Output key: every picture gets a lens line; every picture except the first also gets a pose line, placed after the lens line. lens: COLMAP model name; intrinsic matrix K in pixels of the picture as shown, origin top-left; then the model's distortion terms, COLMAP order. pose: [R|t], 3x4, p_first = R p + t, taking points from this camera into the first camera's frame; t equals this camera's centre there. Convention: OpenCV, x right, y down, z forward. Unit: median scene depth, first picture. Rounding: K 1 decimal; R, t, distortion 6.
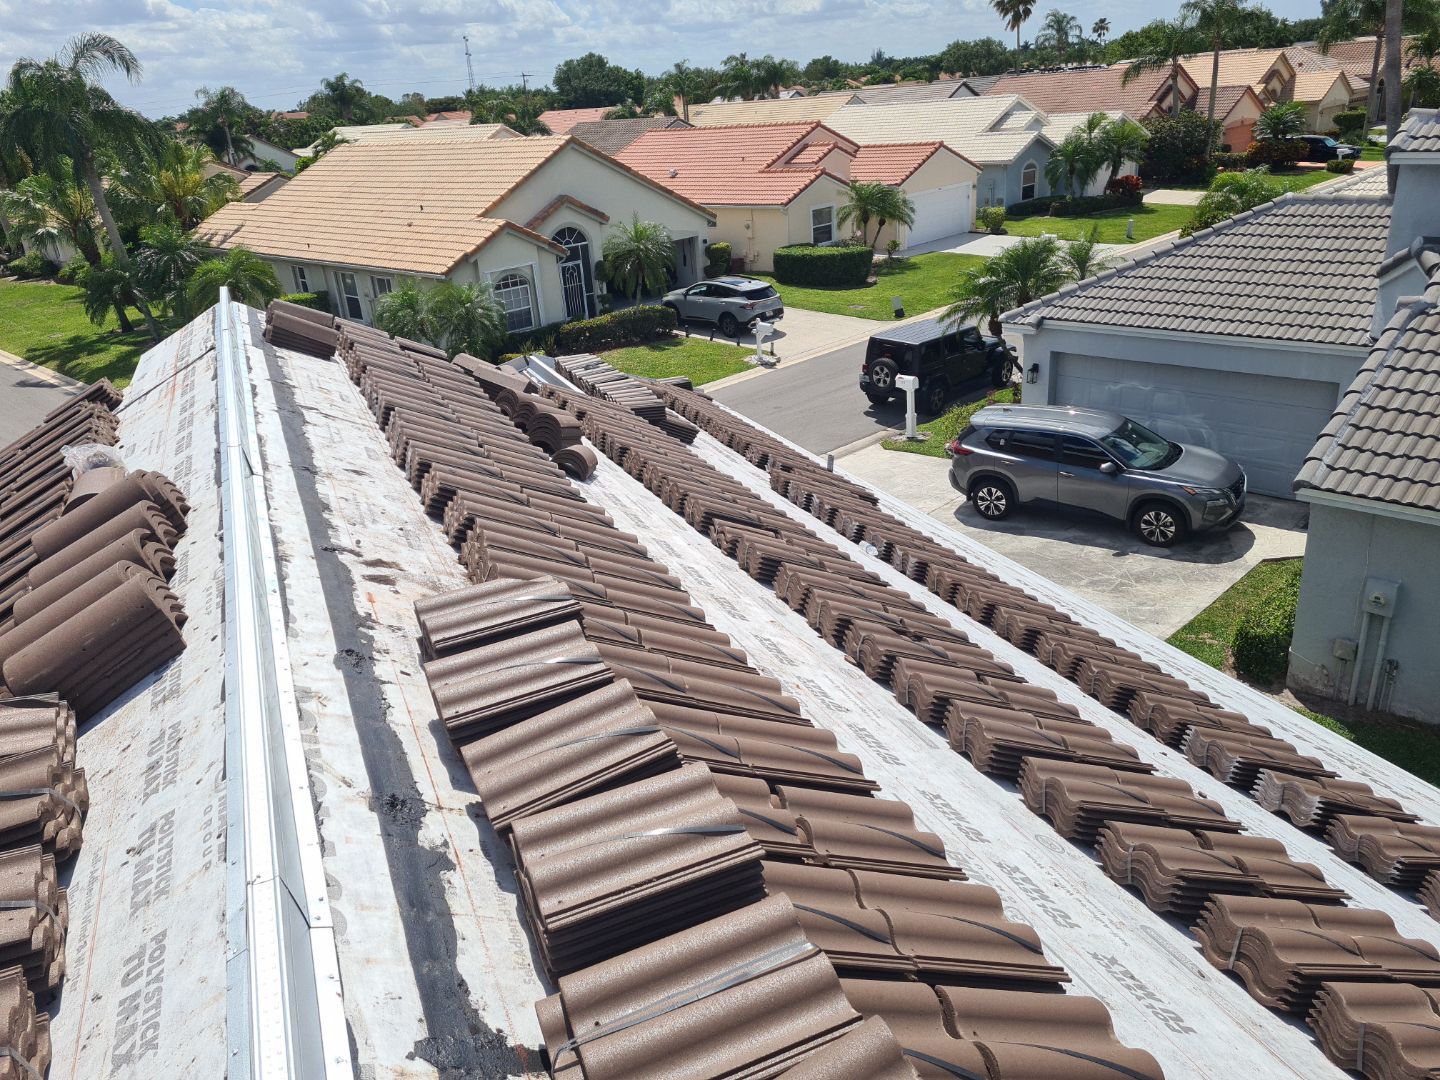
lens RADIAL K [[1106.9, 0, 720.0], [0, 1106.9, 540.0], [0, 0, 1]] dist [0.044882, -0.051882]
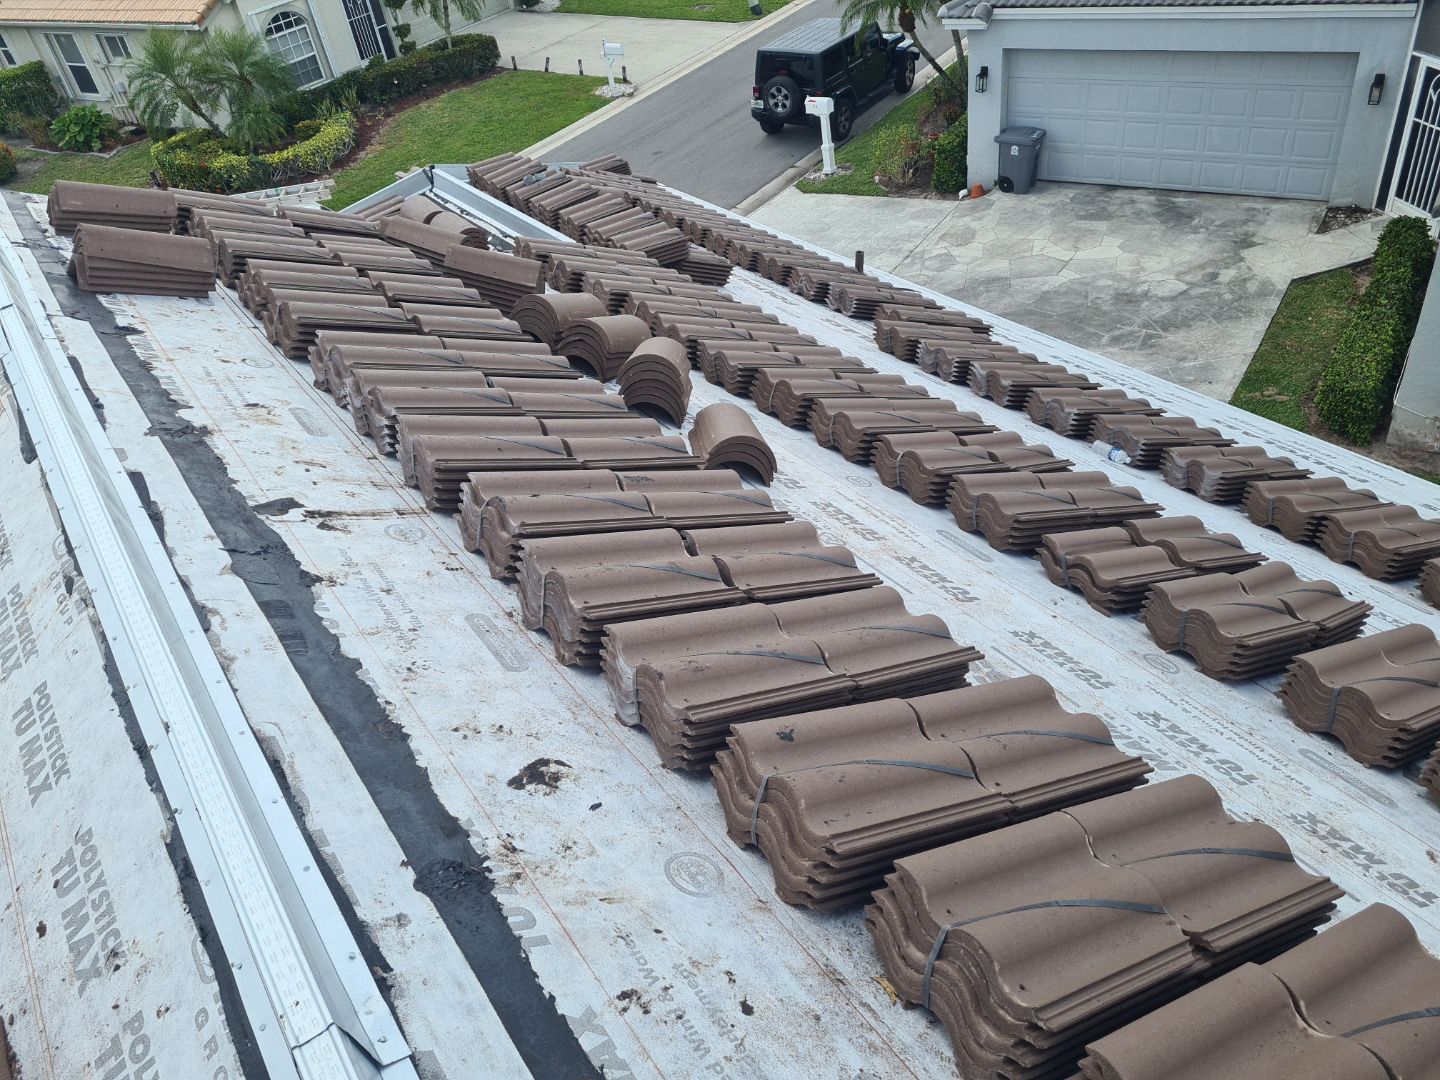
lens RADIAL K [[987.5, 0, 720.0], [0, 987.5, 540.0], [0, 0, 1]] dist [0.009735, 0.029563]
pose [[0.967714, -0.203596, 0.148586, -0.088759], [0.150428, 0.939531, 0.307657, -0.073203], [-0.202239, -0.275373, 0.939824, 0.198435]]
